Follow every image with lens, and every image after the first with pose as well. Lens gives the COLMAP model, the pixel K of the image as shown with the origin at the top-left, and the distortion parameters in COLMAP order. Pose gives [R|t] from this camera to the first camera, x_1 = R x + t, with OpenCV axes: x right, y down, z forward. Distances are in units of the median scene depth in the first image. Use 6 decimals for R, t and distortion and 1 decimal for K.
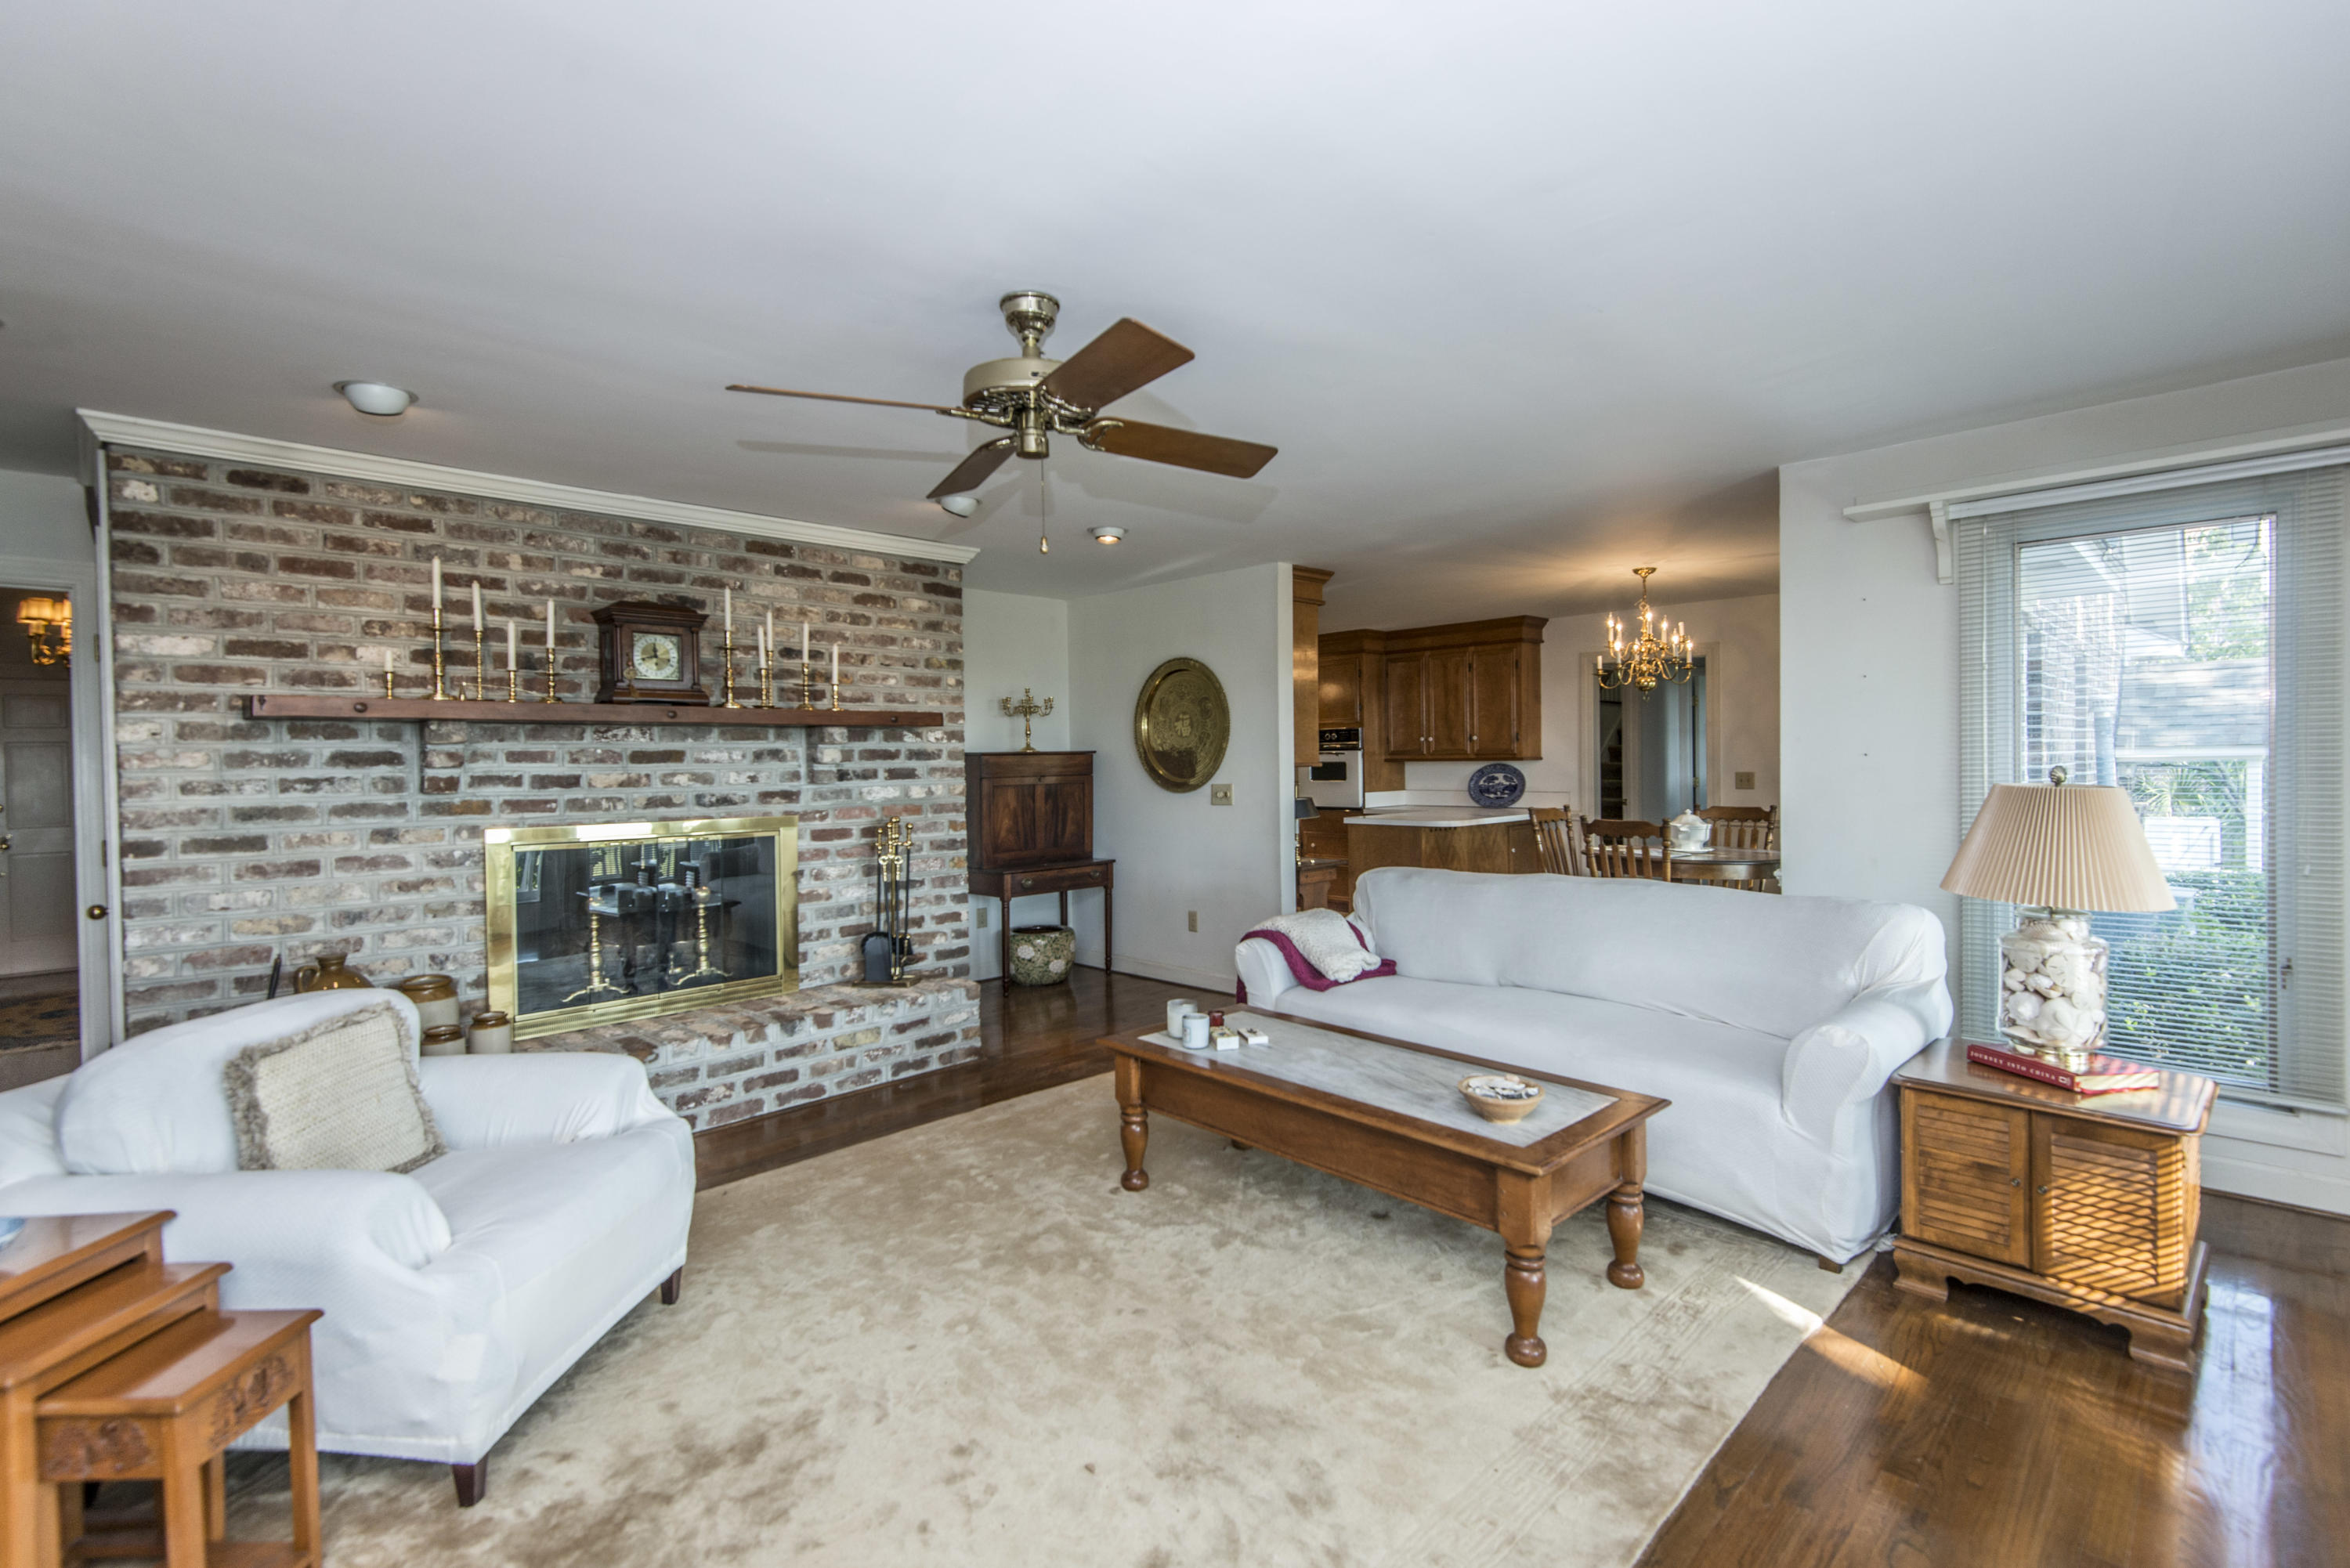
lens RADIAL K [[1057.4, 0, 1192.3], [0, 1057.4, 785.7], [0, 0, 1]] dist [0.022314, -0.010829]
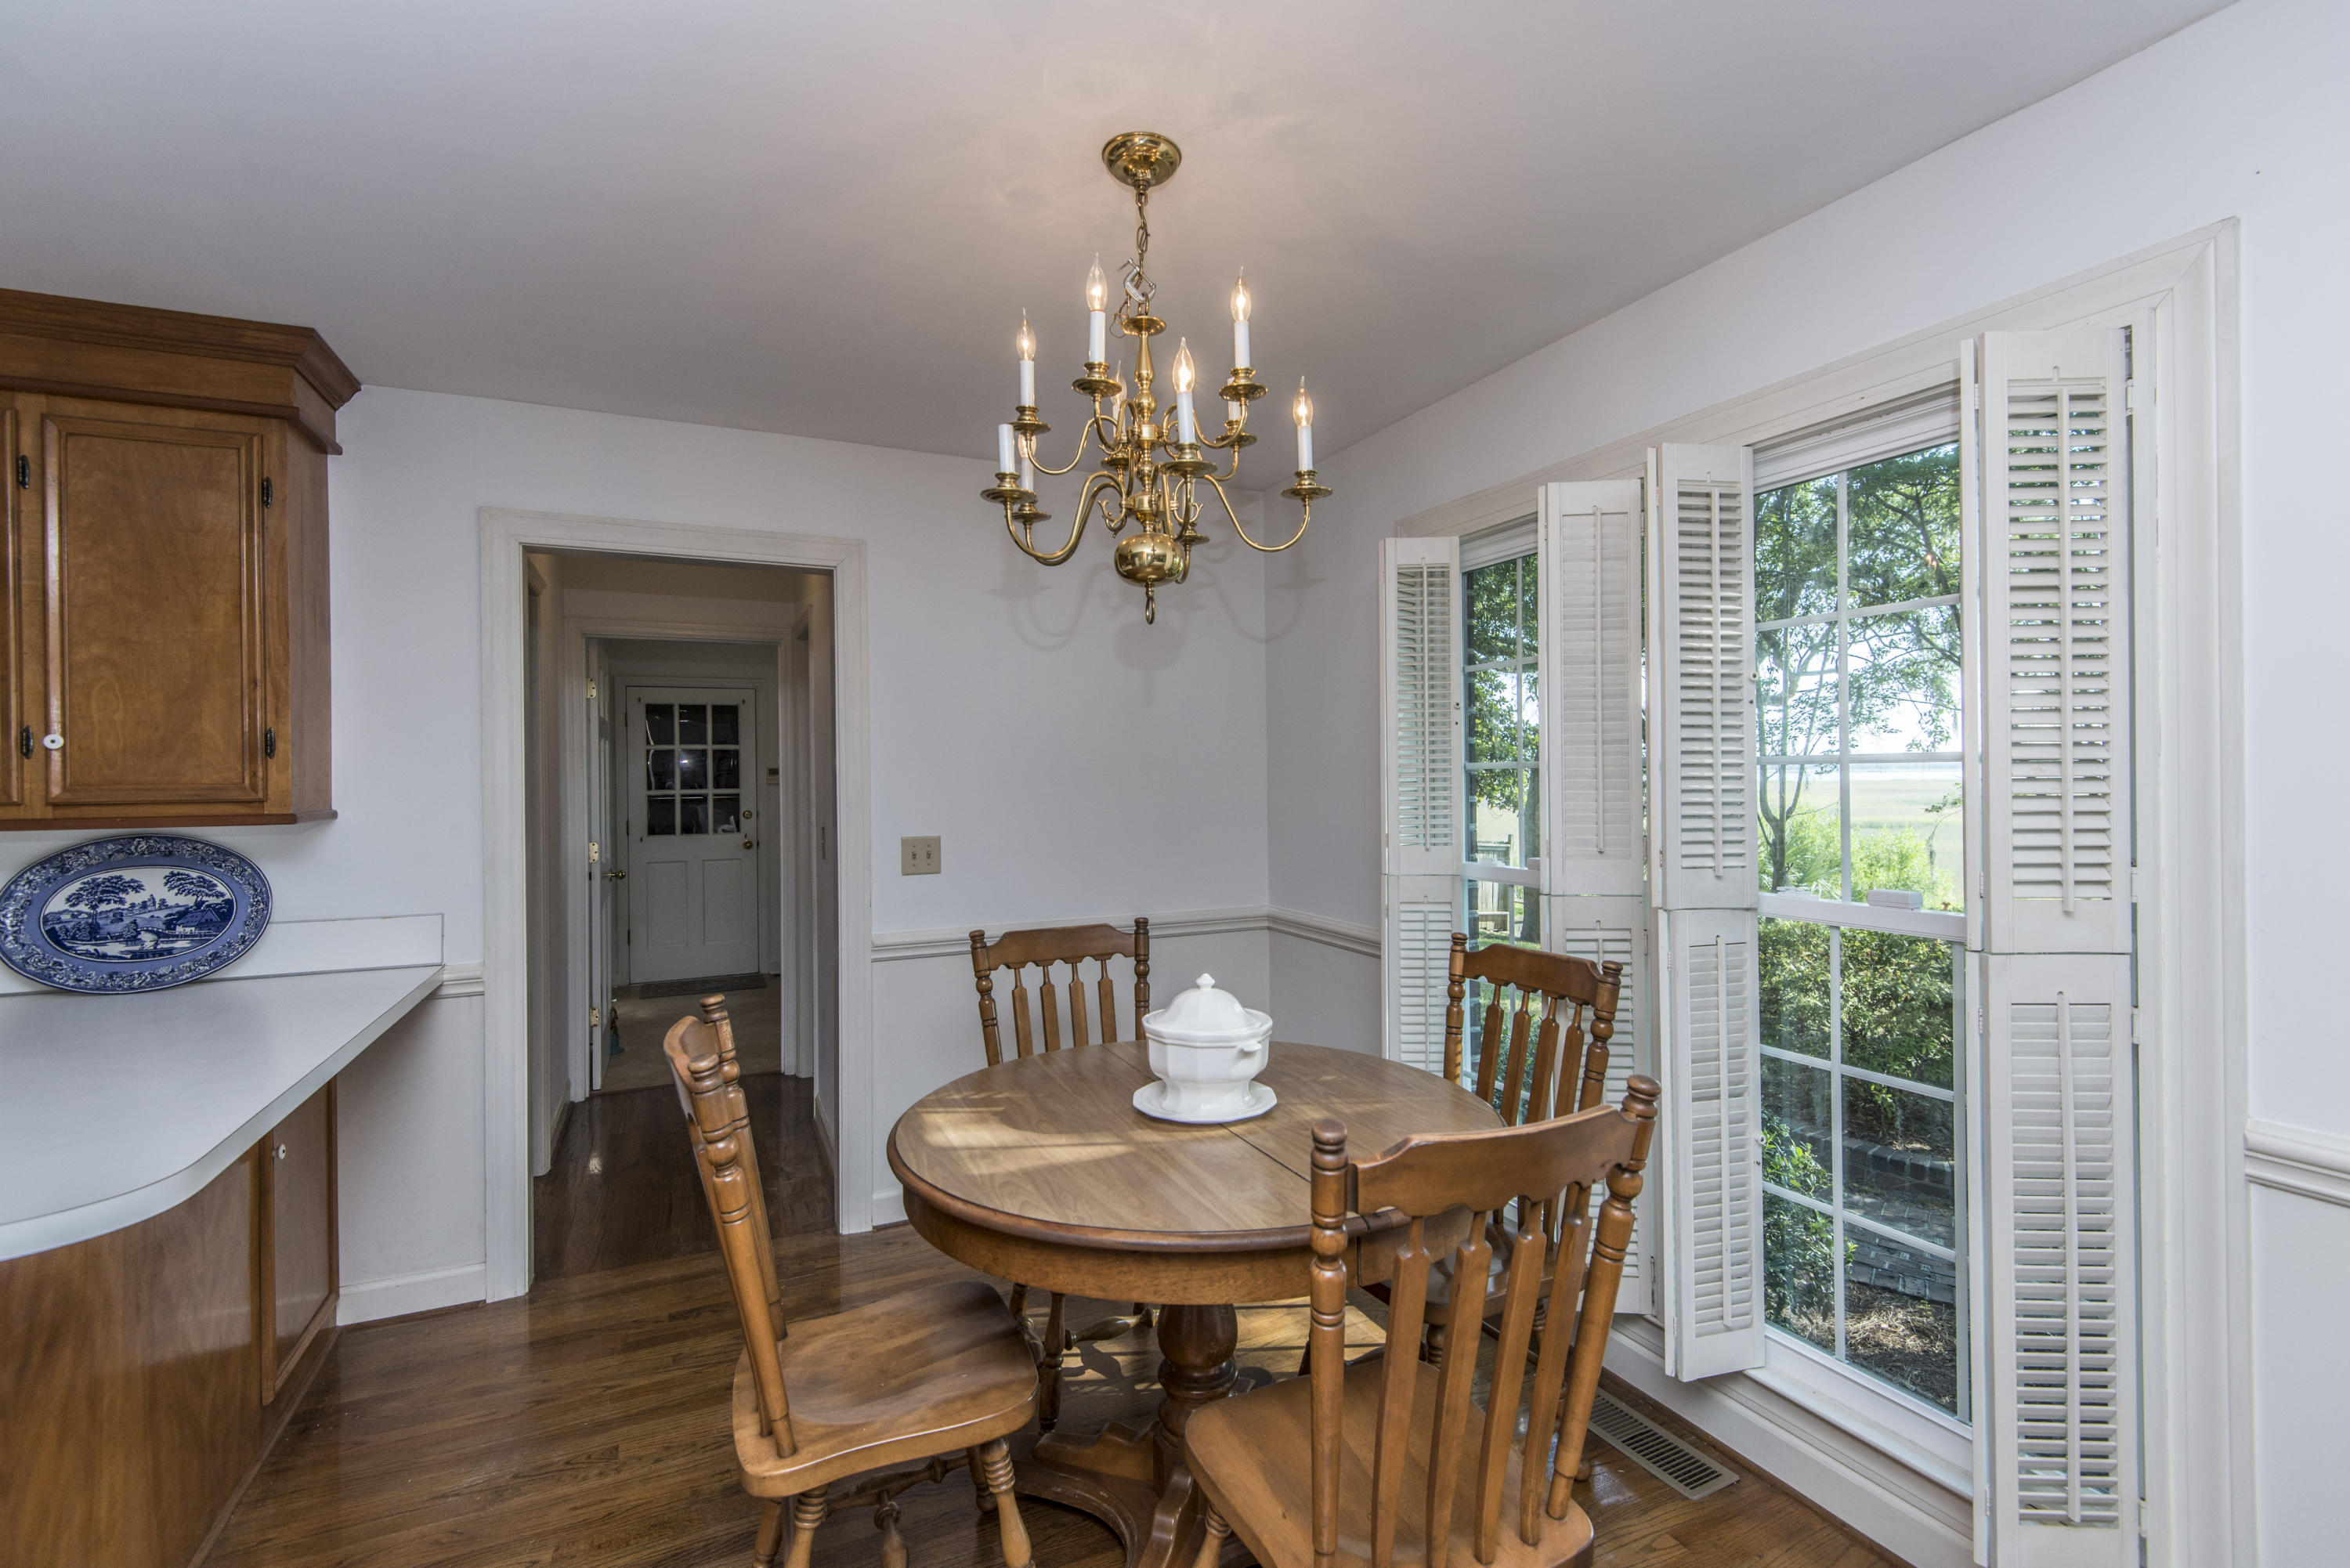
lens RADIAL K [[1057.4, 0, 1184.2], [0, 1057.4, 777.8], [0, 0, 1]] dist [0.022314, -0.010829]
pose [[0.326511, 0.009283, 0.945148, 0.103517], [0.033117, 0.999225, -0.021255, -0.020242], [-0.944613, 0.038241, 0.325950, 0.623505]]
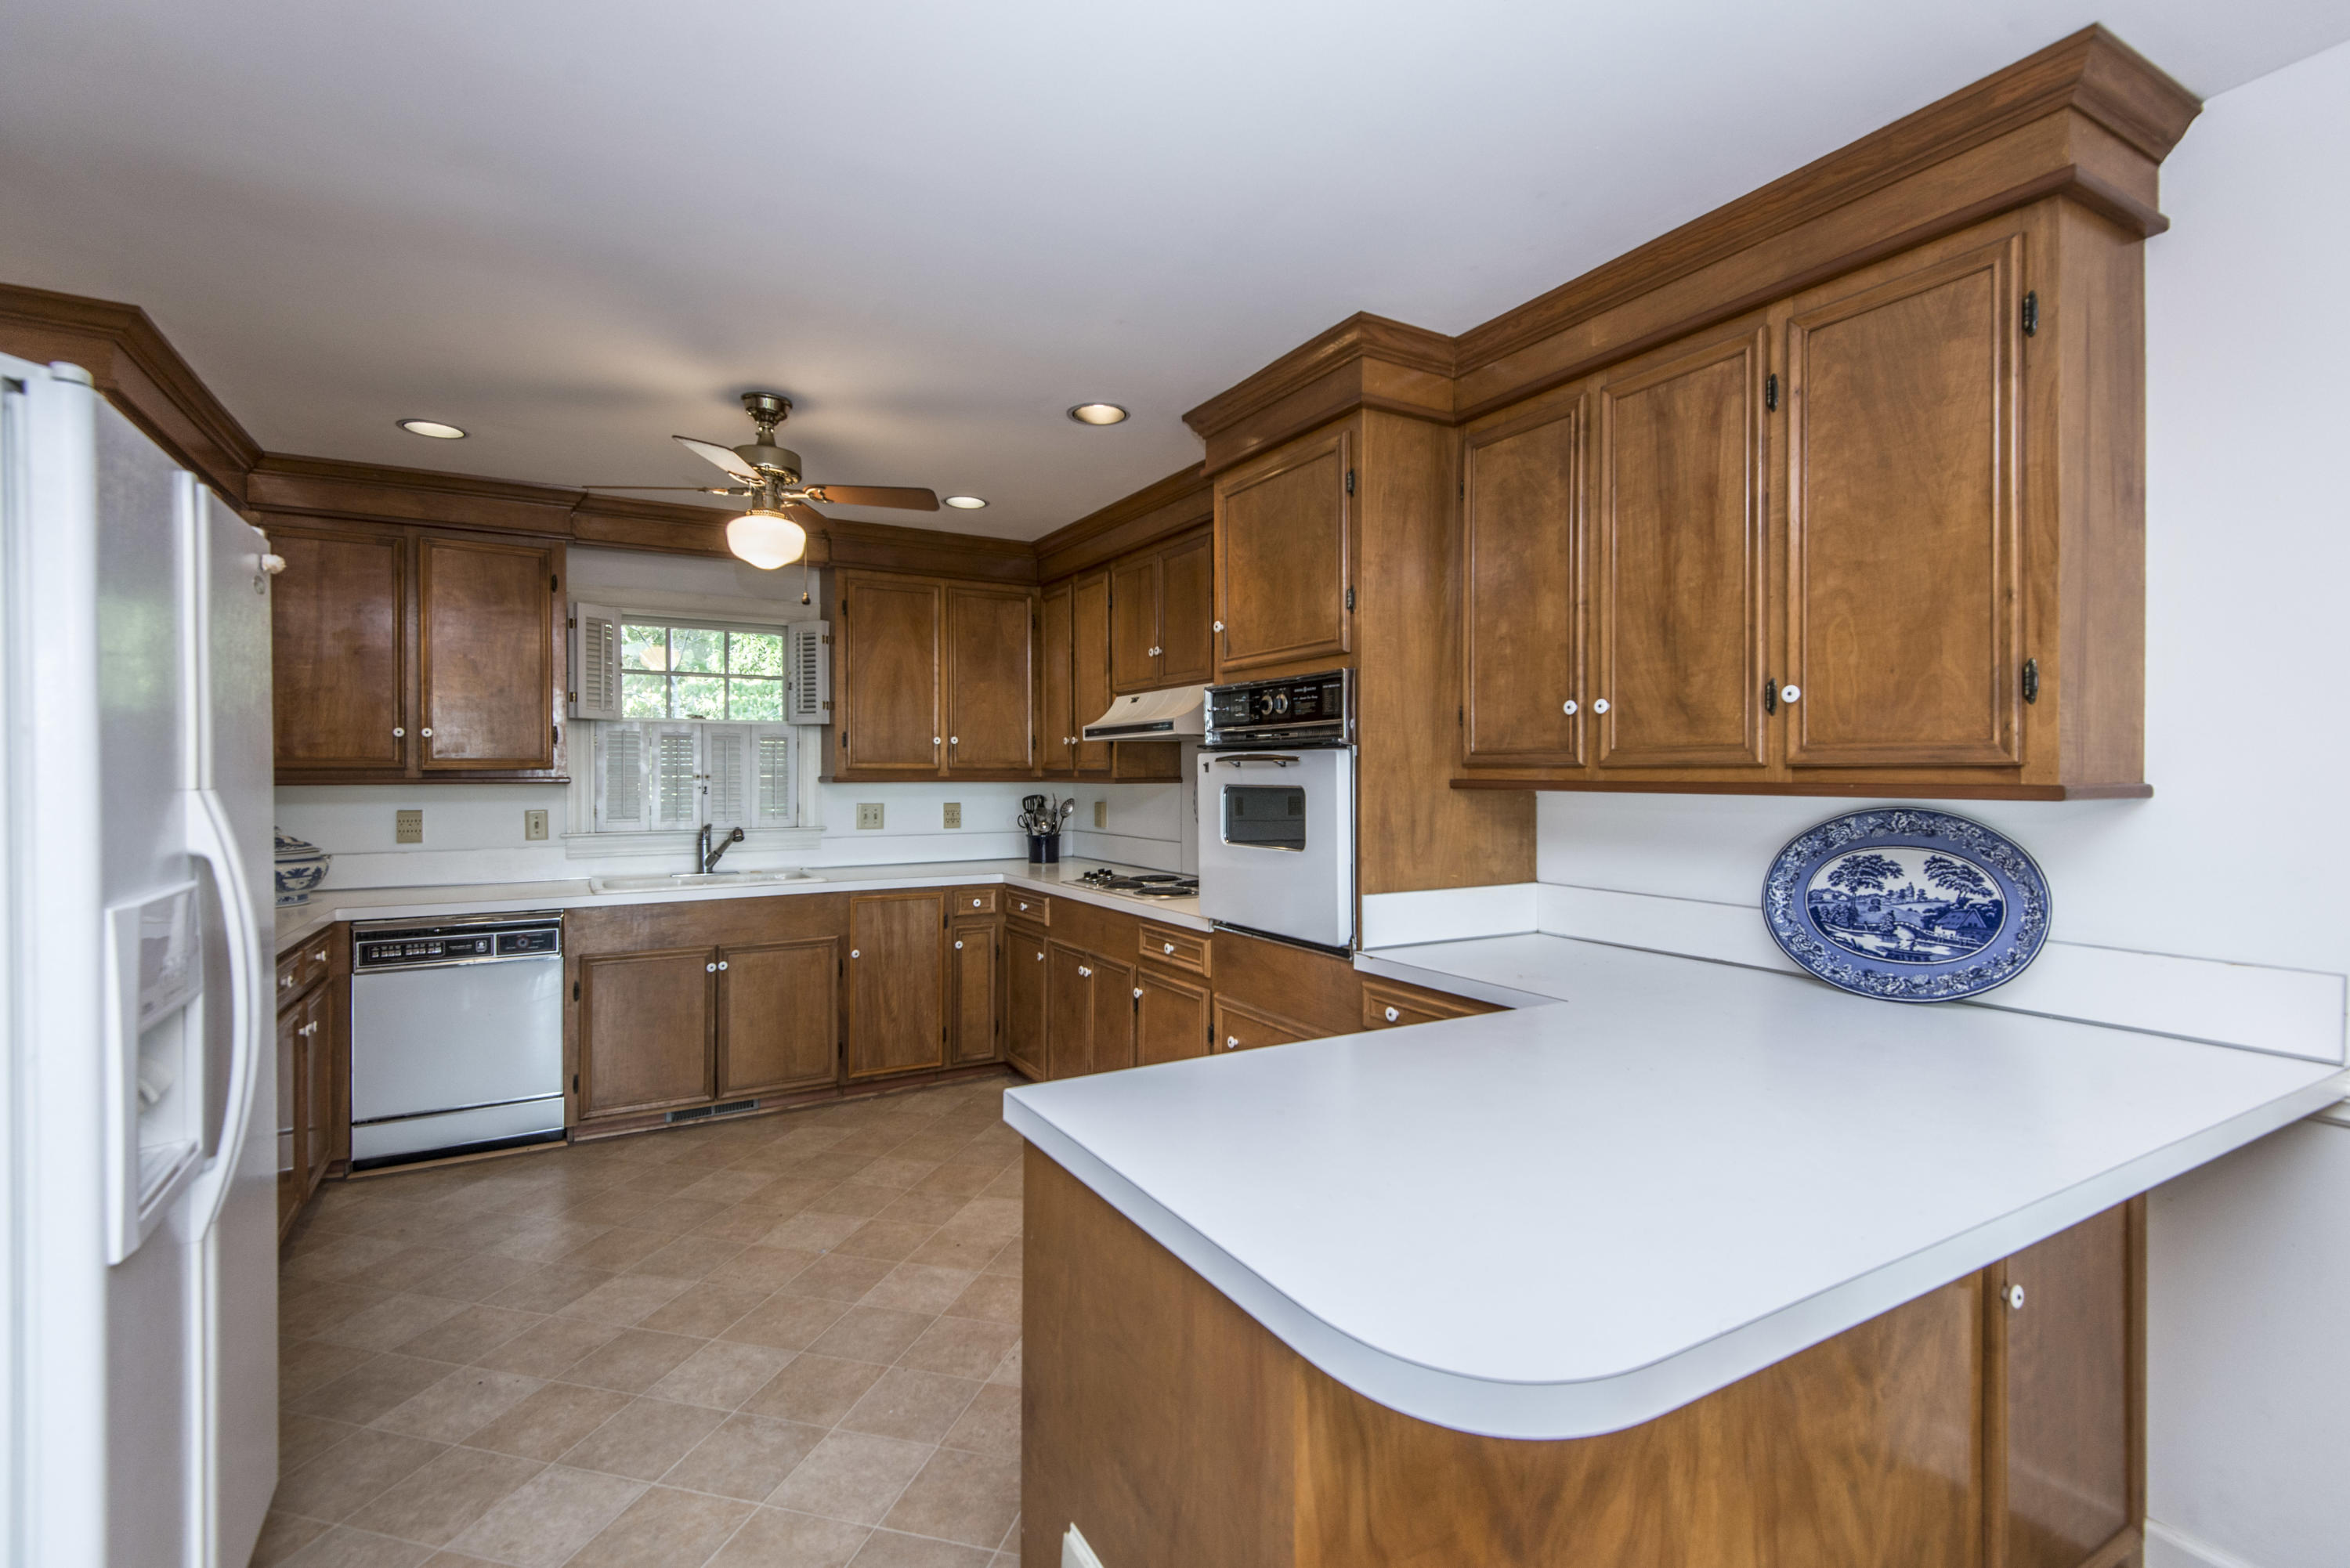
lens RADIAL K [[1057.4, 0, 1185.7], [0, 1057.4, 773.1], [0, 0, 1]] dist [0.022314, -0.010829]
pose [[0.969520, 0.016608, -0.244449, 0.188408], [-0.023486, 0.999405, -0.025247, -0.018388], [0.243884, 0.030219, 0.969334, 0.716736]]
